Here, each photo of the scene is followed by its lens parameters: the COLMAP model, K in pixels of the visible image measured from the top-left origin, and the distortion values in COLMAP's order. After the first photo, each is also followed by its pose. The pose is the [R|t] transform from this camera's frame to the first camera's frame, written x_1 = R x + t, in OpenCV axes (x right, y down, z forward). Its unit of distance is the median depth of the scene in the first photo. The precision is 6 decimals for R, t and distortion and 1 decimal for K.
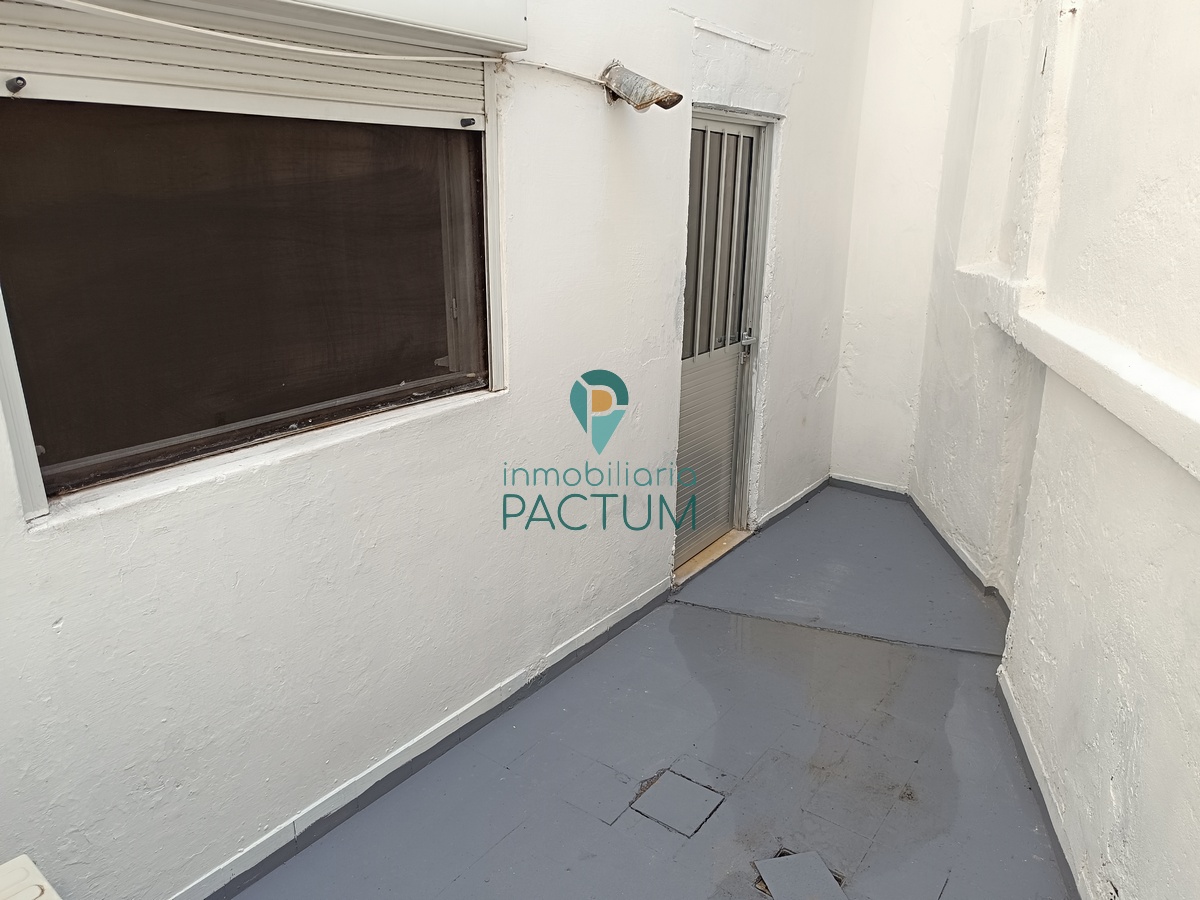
lens RADIAL K [[830.6, 0, 598.1], [0, 830.6, 450.6], [0, 0, 1]] dist [0.005044, -0.006002]
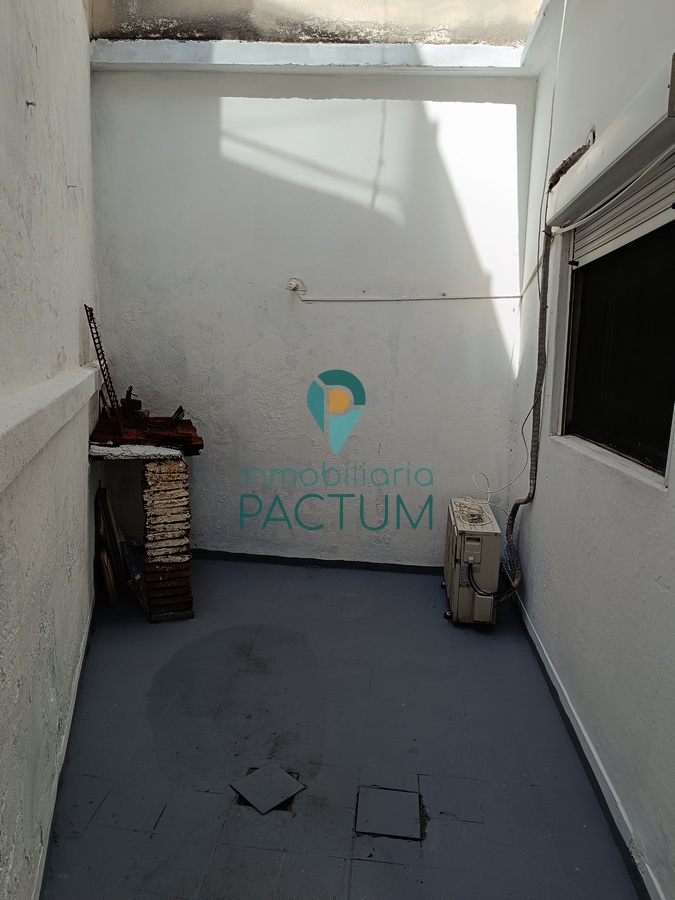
lens RADIAL K [[622.9, 0, 339.2], [0, 622.9, 442.6], [0, 0, 1]] dist [0.005044, -0.006002]
pose [[-0.856931, 0.044356, -0.513518, 0.593121], [-0.188698, 0.900126, 0.392640, -0.354526], [0.479647, 0.433366, -0.762976, 1.482463]]
